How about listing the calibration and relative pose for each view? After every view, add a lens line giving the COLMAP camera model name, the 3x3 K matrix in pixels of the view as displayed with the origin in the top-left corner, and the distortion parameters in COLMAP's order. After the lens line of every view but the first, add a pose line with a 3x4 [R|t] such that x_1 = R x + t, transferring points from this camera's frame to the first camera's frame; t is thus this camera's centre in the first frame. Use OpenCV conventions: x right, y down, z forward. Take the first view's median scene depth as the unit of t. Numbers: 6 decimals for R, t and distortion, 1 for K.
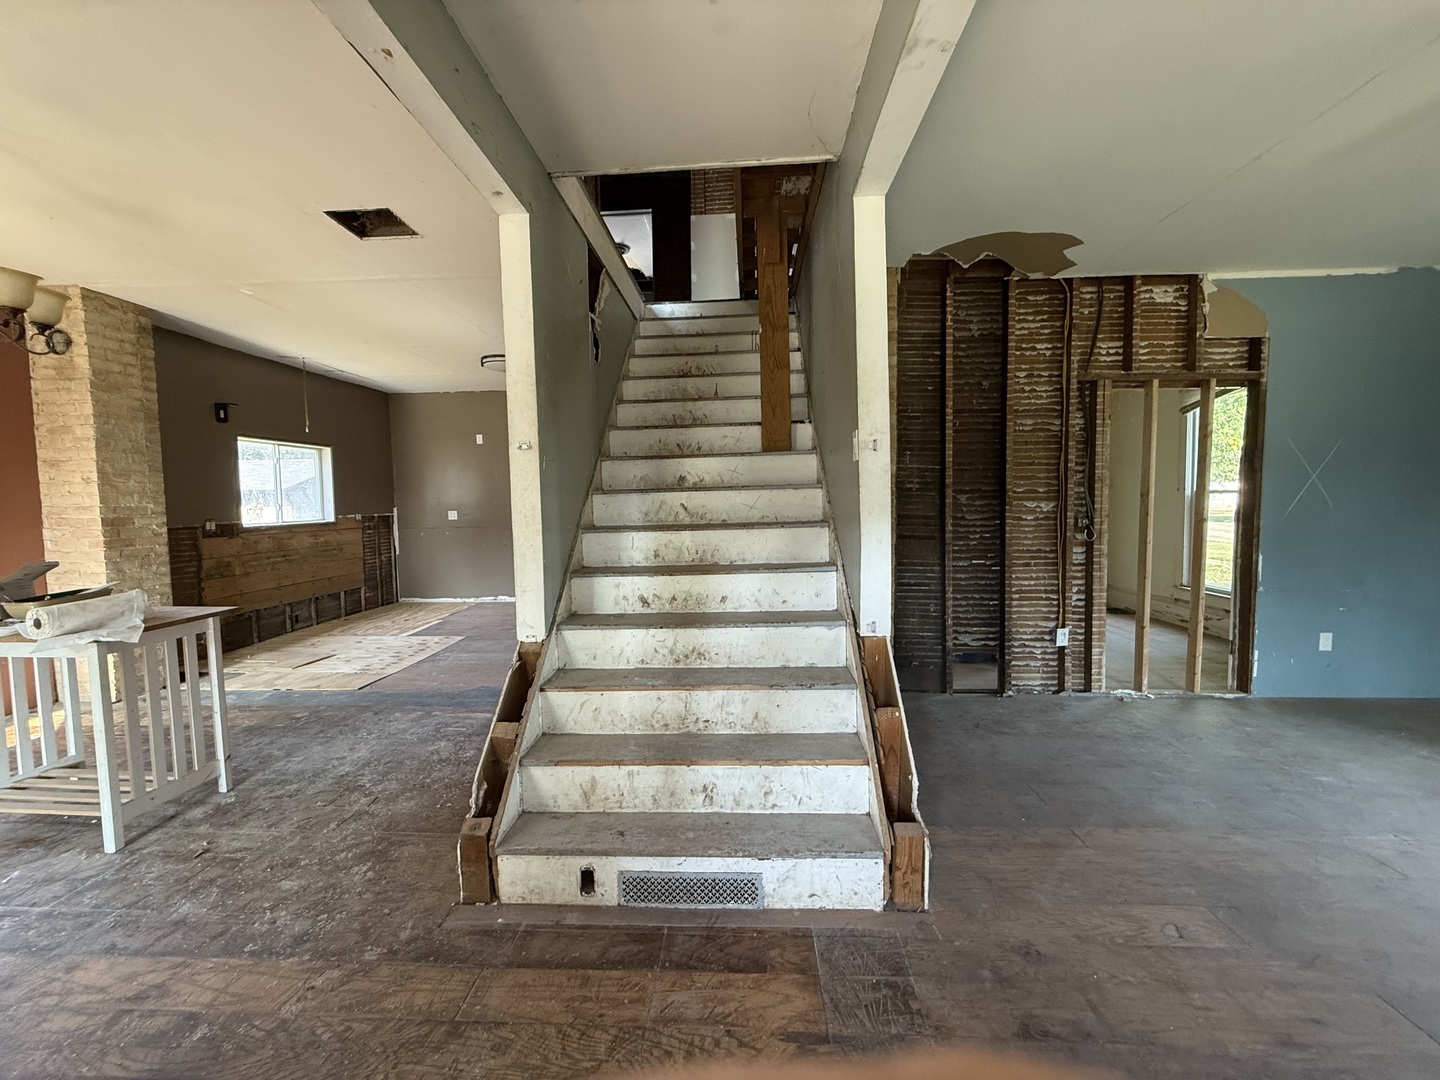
lens RADIAL K [[573.1, 0, 720.0], [0, 573.1, 540.0], [0, 0, 1]] dist [-0.000916, -0.000195]
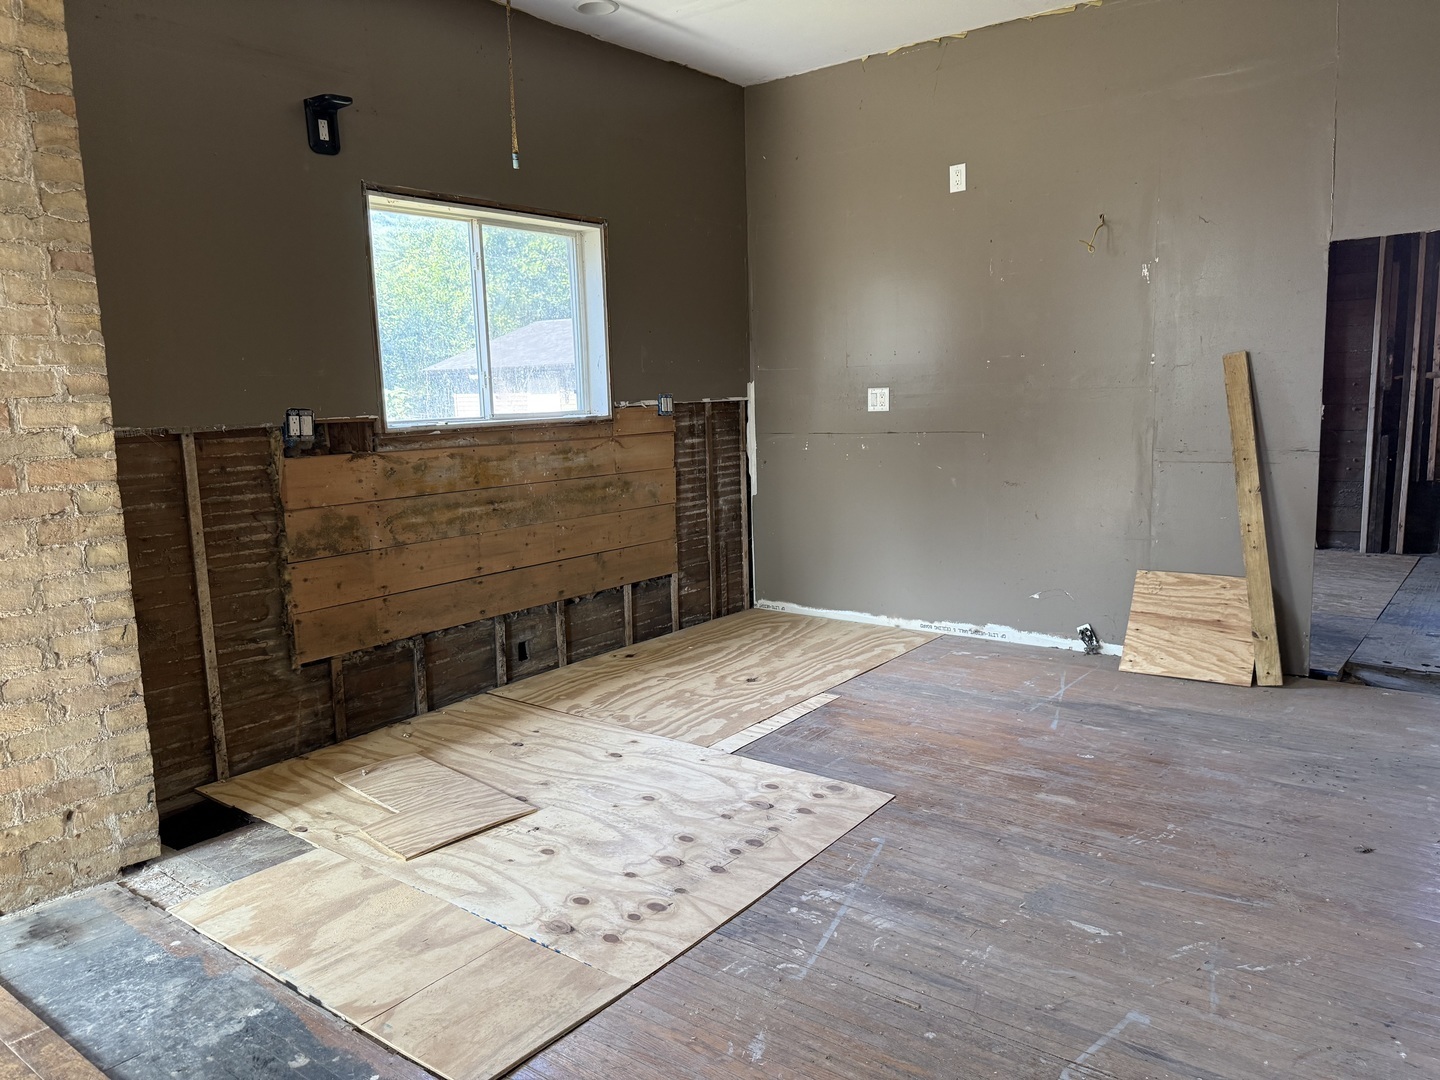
lens RADIAL K [[1006.6, 0, 720.0], [0, 1006.6, 540.0], [0, 0, 1]] dist [0.057647, -0.070939]
pose [[0.821589, 0.076016, -0.564989, -0.213169], [-0.023596, 0.994755, 0.099527, -0.019435], [0.569591, -0.068439, 0.819074, 0.490218]]
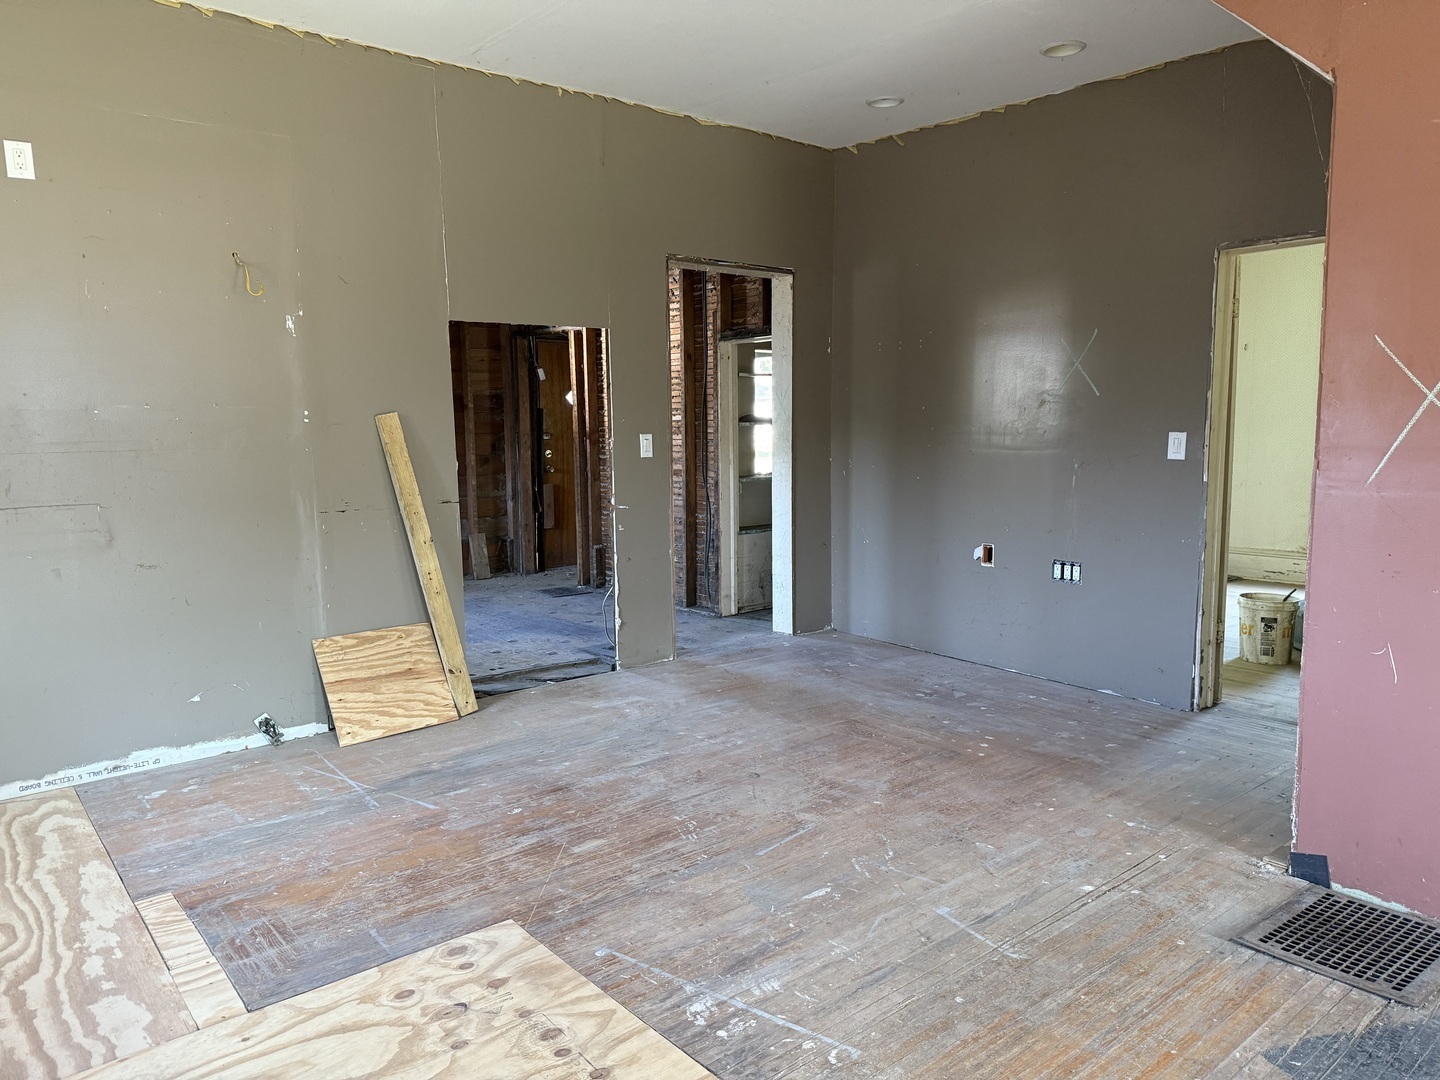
lens RADIAL K [[1006.6, 0, 720.0], [0, 1006.6, 540.0], [0, 0, 1]] dist [0.057647, -0.070939]
pose [[0.724548, -0.069475, 0.685714, -0.650580], [0.044458, 0.997546, 0.054093, -0.024432], [-0.687789, -0.008708, 0.725858, 0.574997]]
